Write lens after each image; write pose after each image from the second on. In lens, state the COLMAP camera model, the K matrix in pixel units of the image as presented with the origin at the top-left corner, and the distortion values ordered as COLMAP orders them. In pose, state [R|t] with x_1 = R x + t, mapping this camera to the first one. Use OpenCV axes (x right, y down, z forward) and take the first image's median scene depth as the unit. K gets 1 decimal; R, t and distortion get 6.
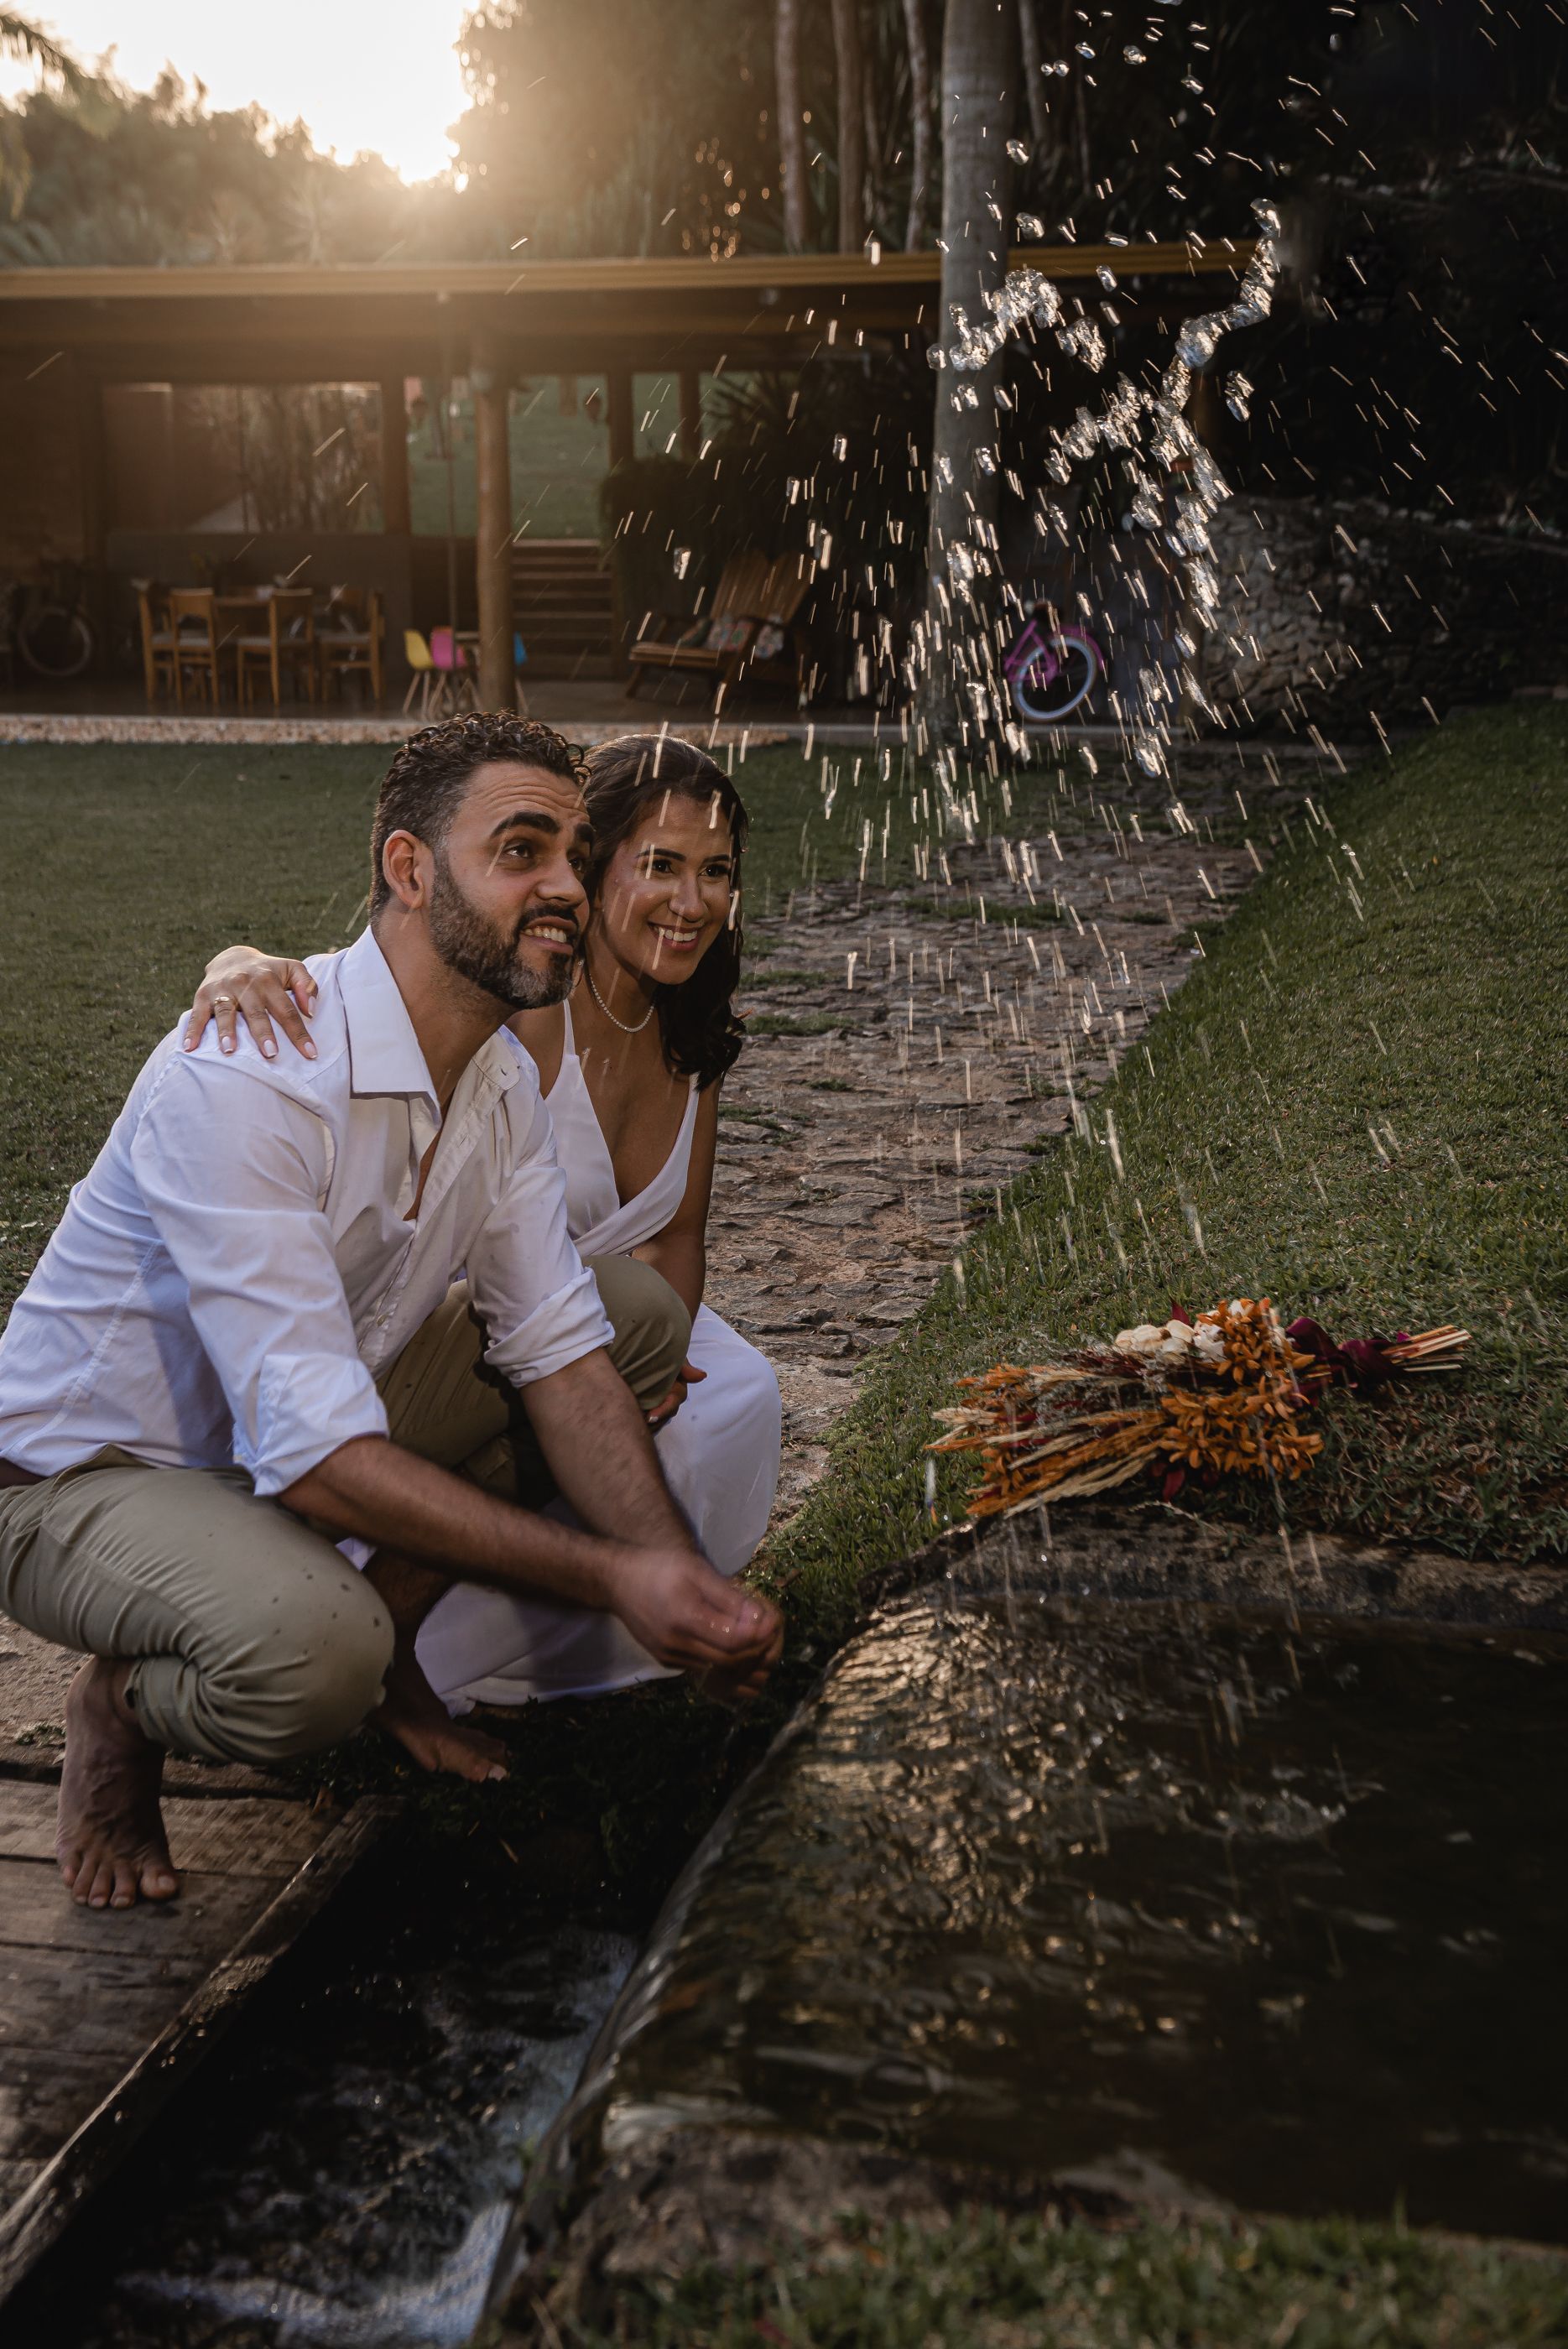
lens RADIAL K [[2714.2, 0, 769.0], [0, 2714.2, 1129.2], [0, 0, 1]] dist [0.083064, 0.005116]
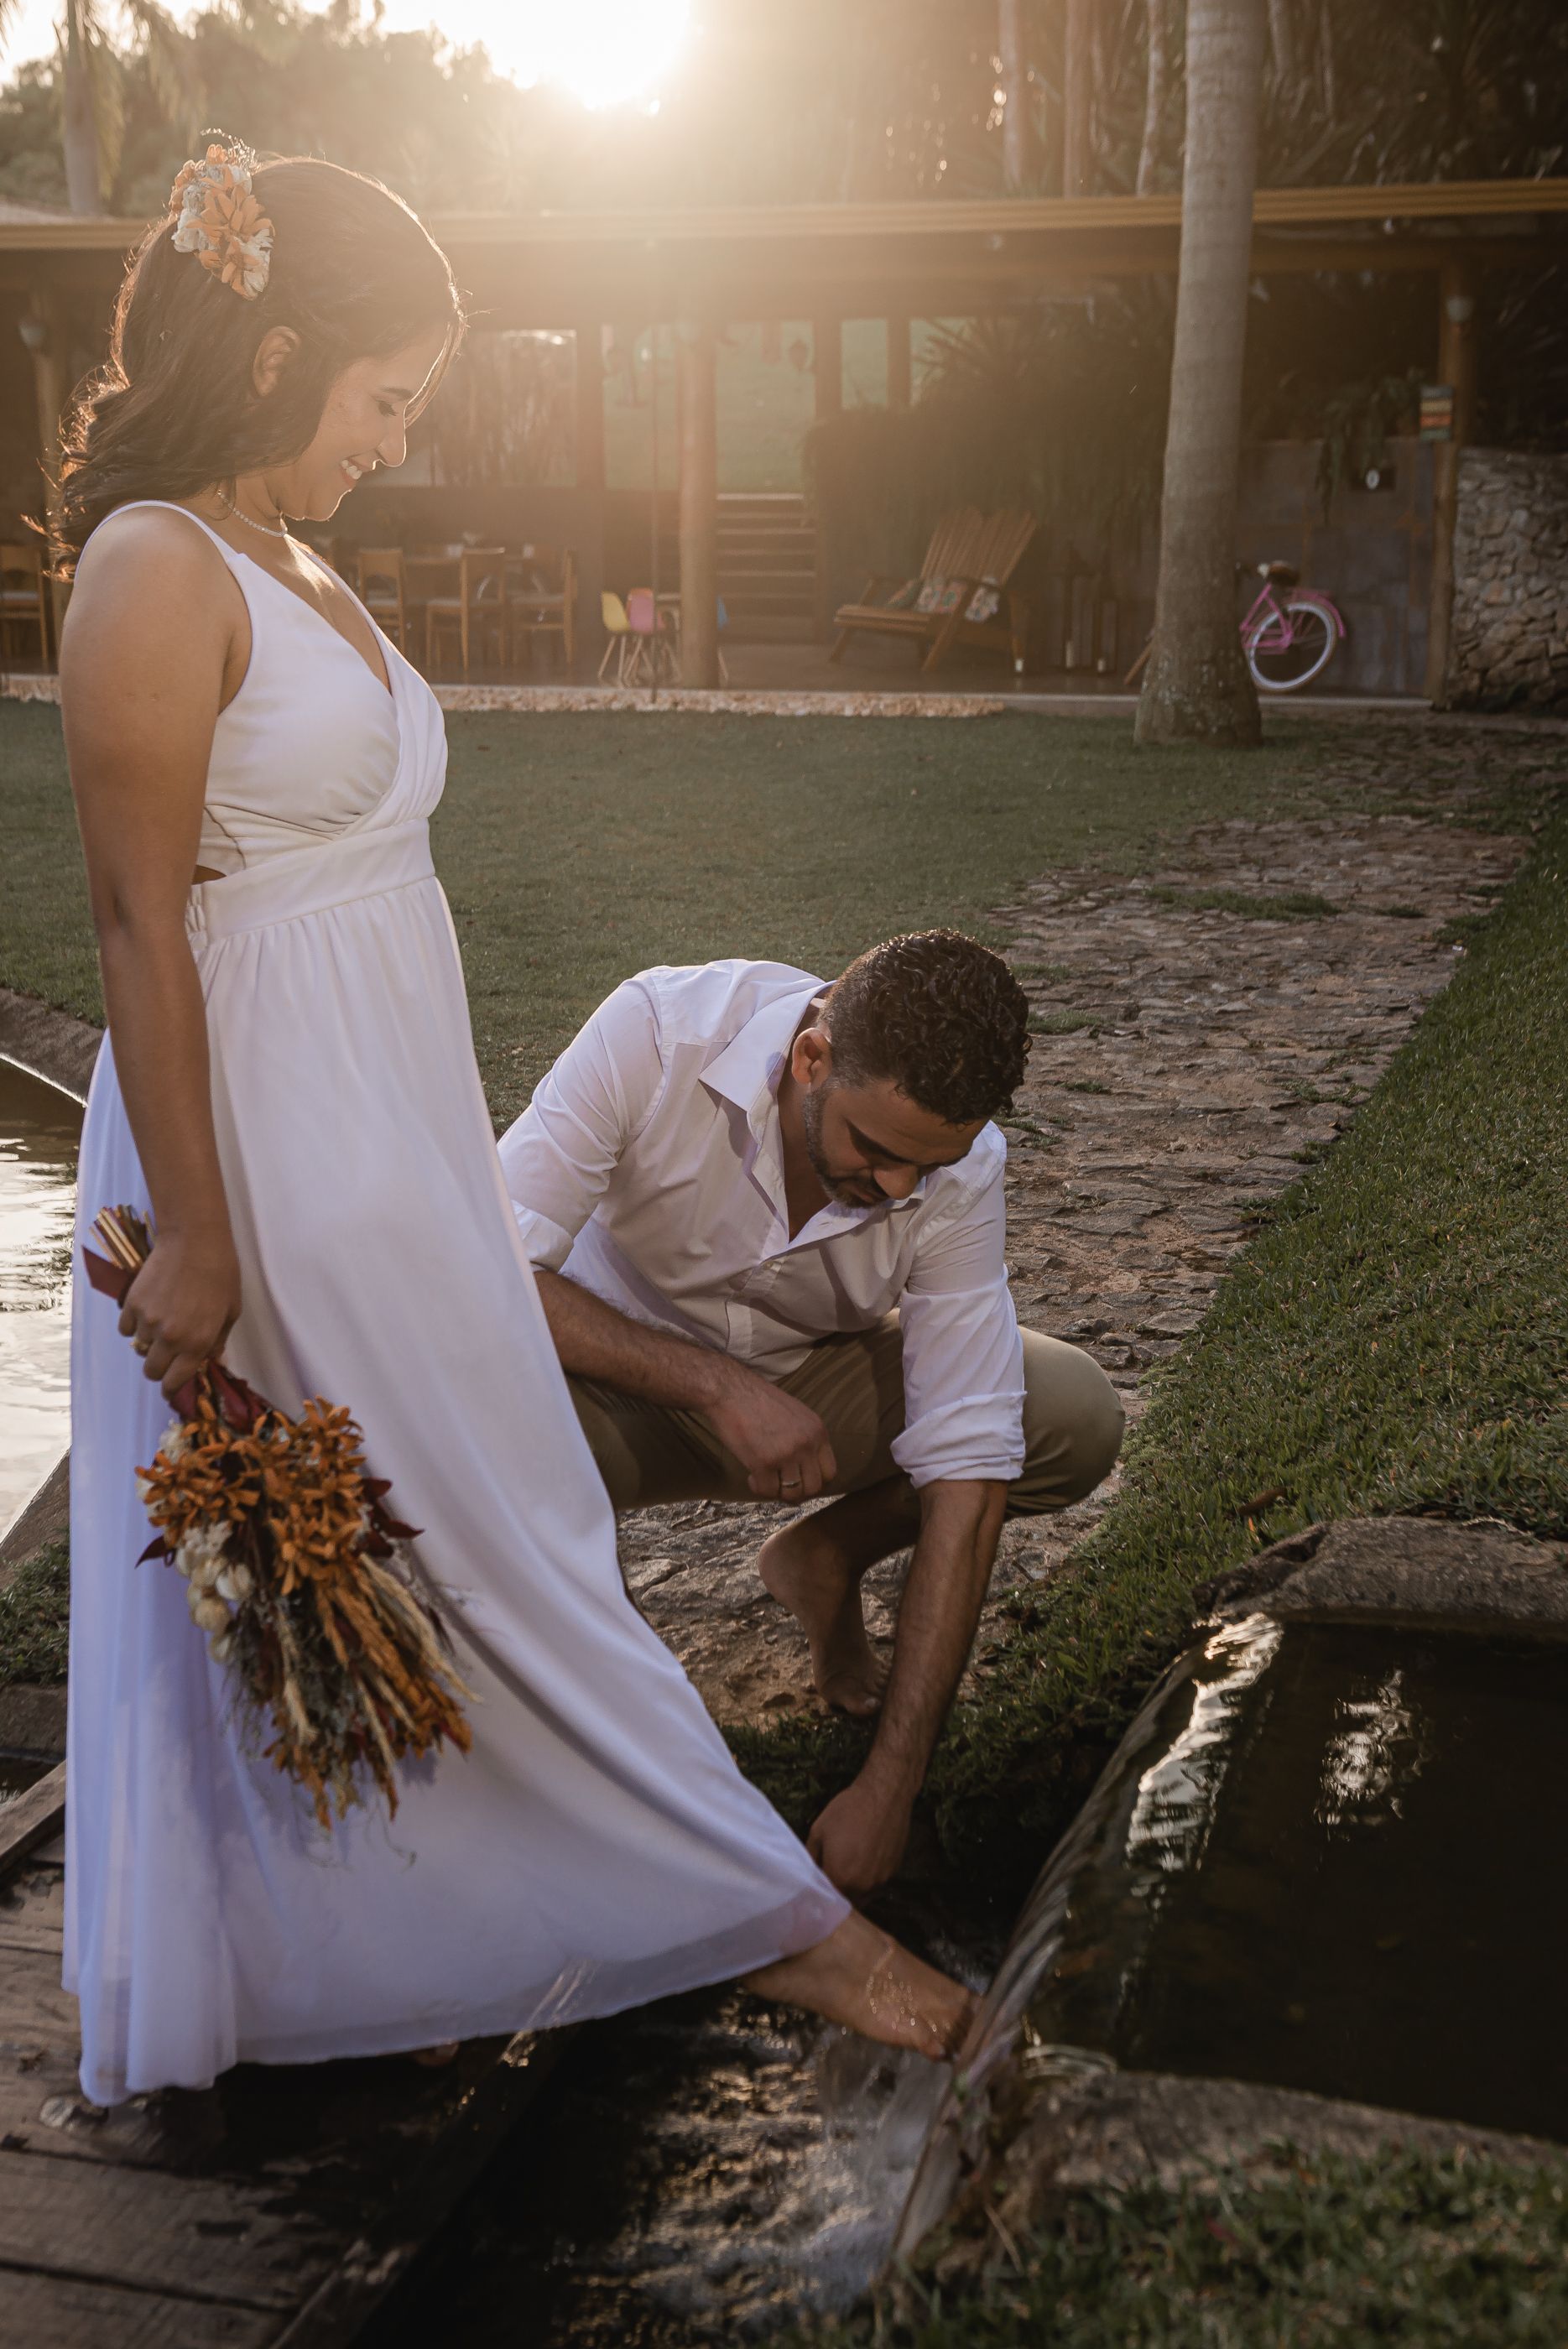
lens RADIAL K [[2907.7, 0, 784.7], [0, 2907.7, 1115.1], [0, 0, 1]] dist [0.080425, 0.044328]
pose [[0.998179, 0.015483, -0.058308, -0.023638], [-0.015483, 0.999880, 0.000453, -0.004799], [0.058308, 0.000451, 0.998299, -0.046350]]
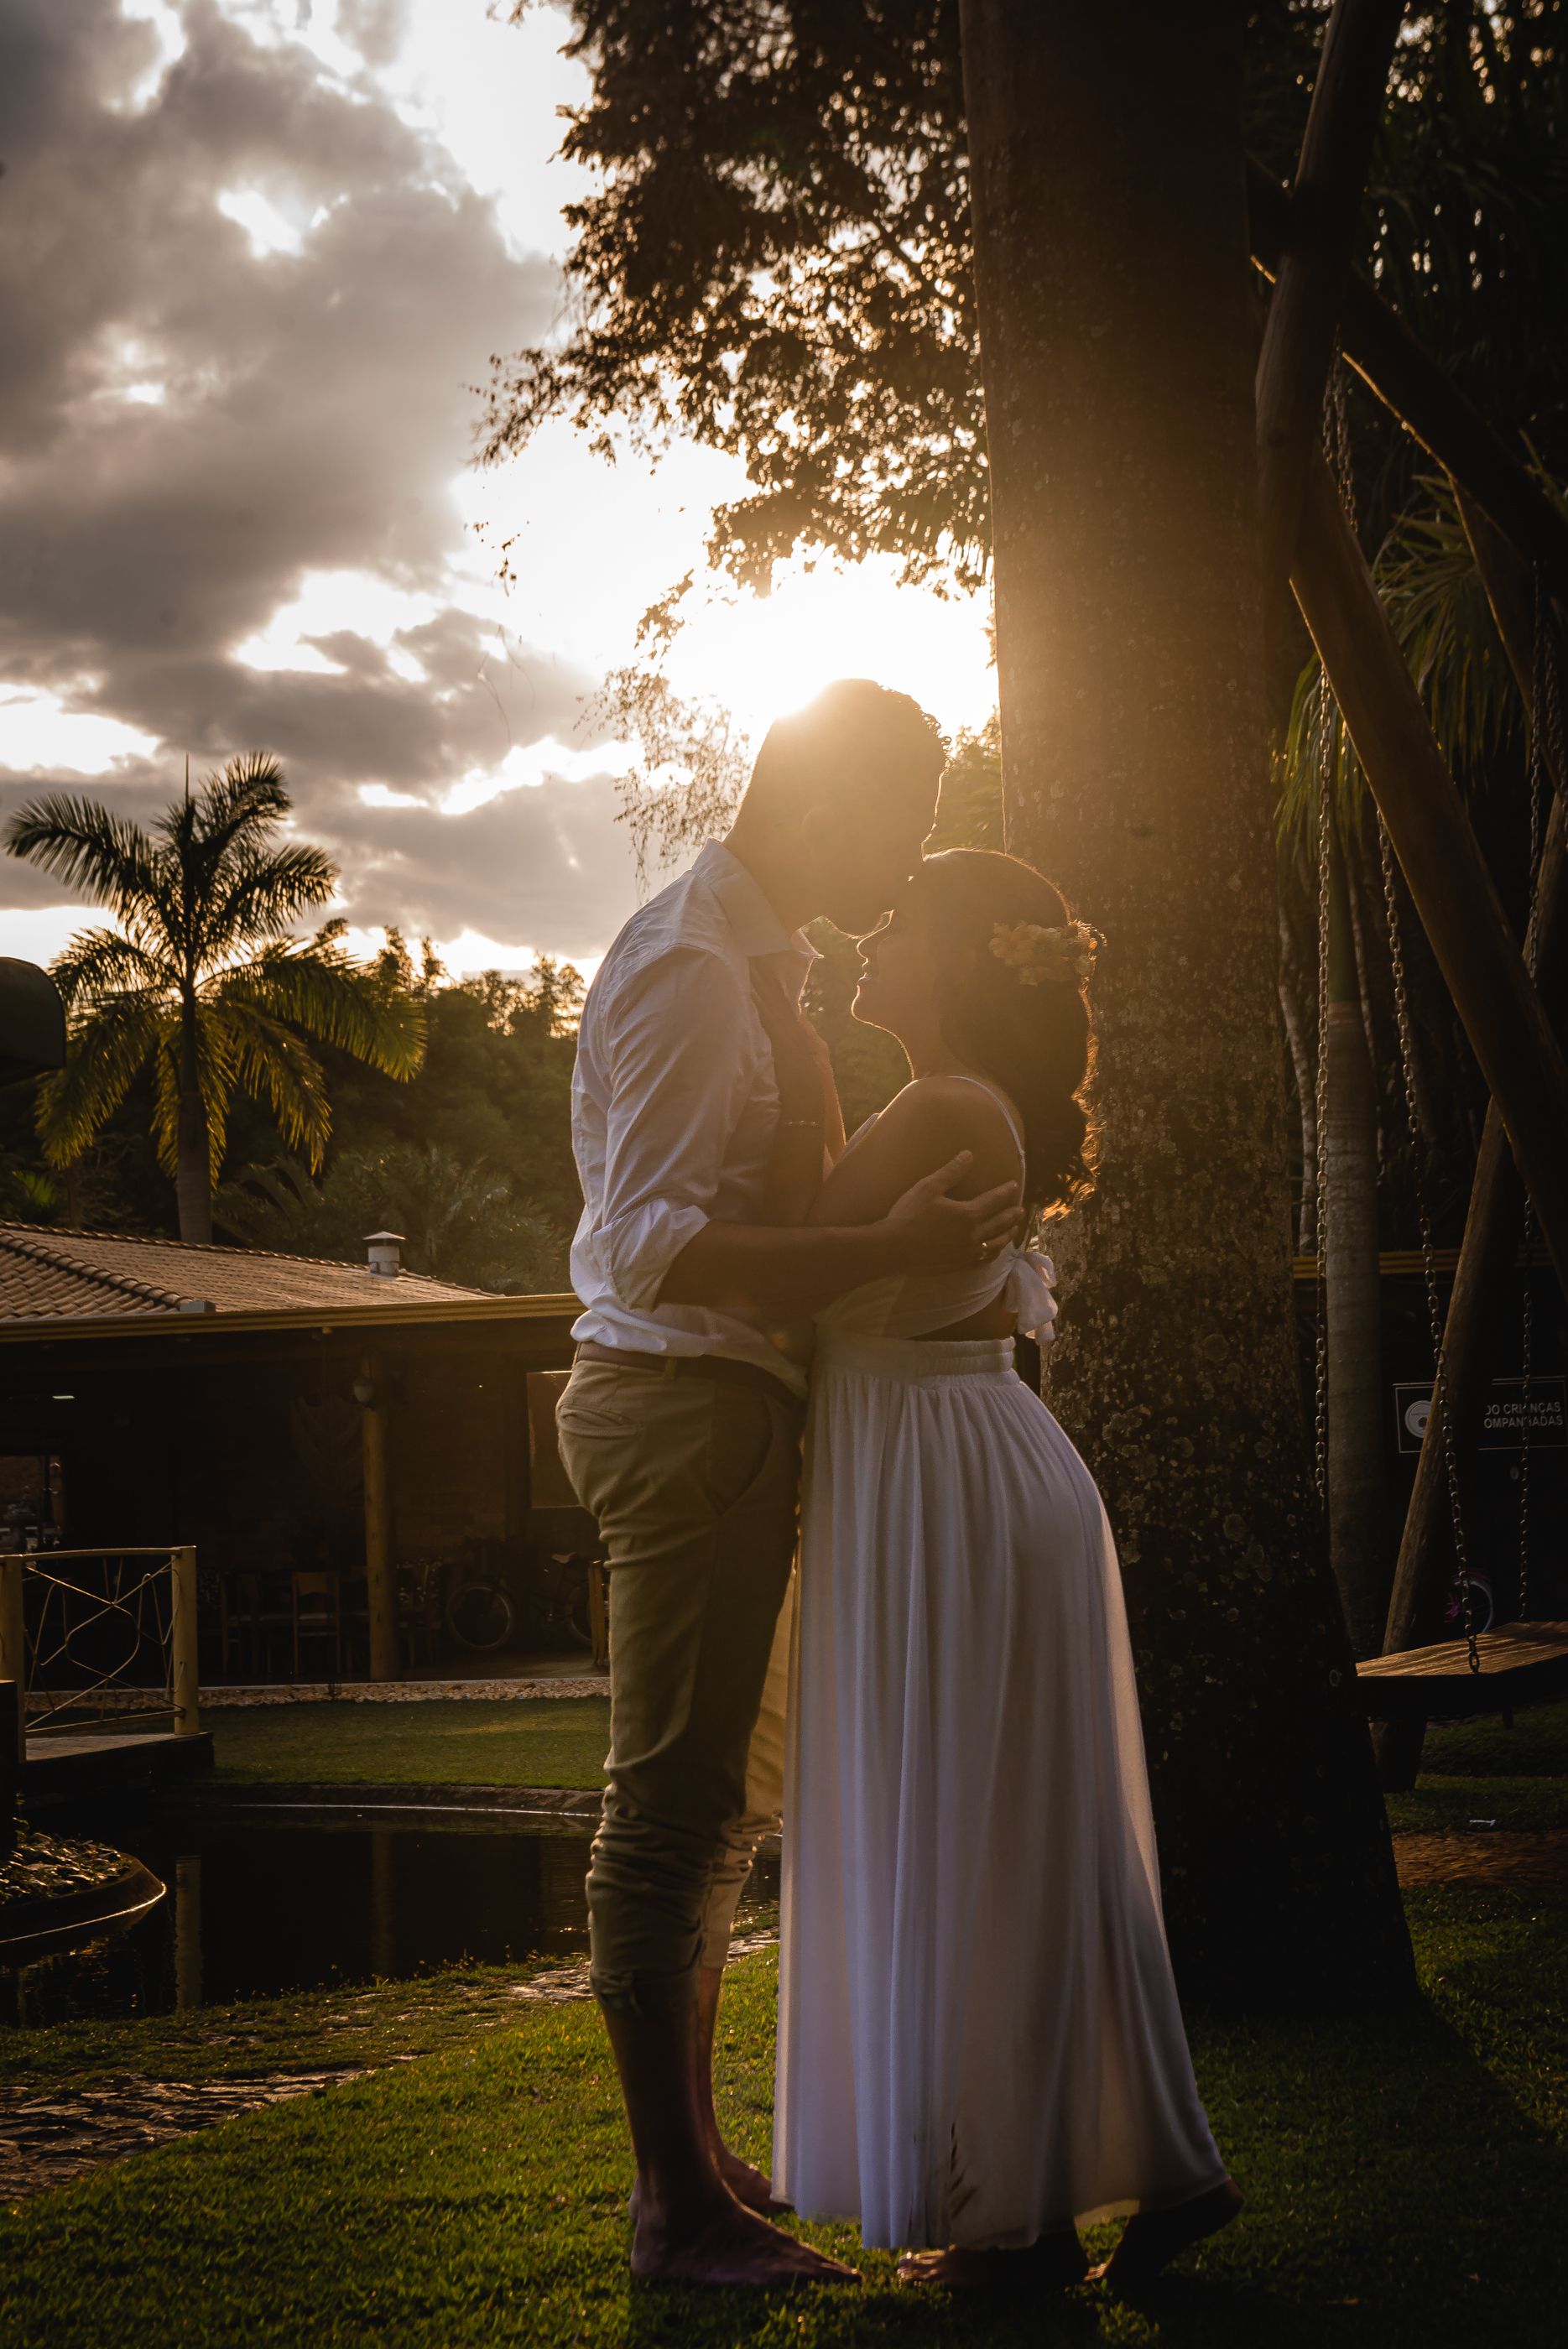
lens RADIAL K [[3946.8, 0, 784.0], [0, 3946.8, 1174.5], [0, 0, 1]] dist [0.017576, -0.165648]
pose [[0.995431, -0.040494, -0.086467, -0.057258], [0.014190, 0.958294, -0.285432, 0.340121], [0.094419, 0.282901, 0.954490, -1.745914]]
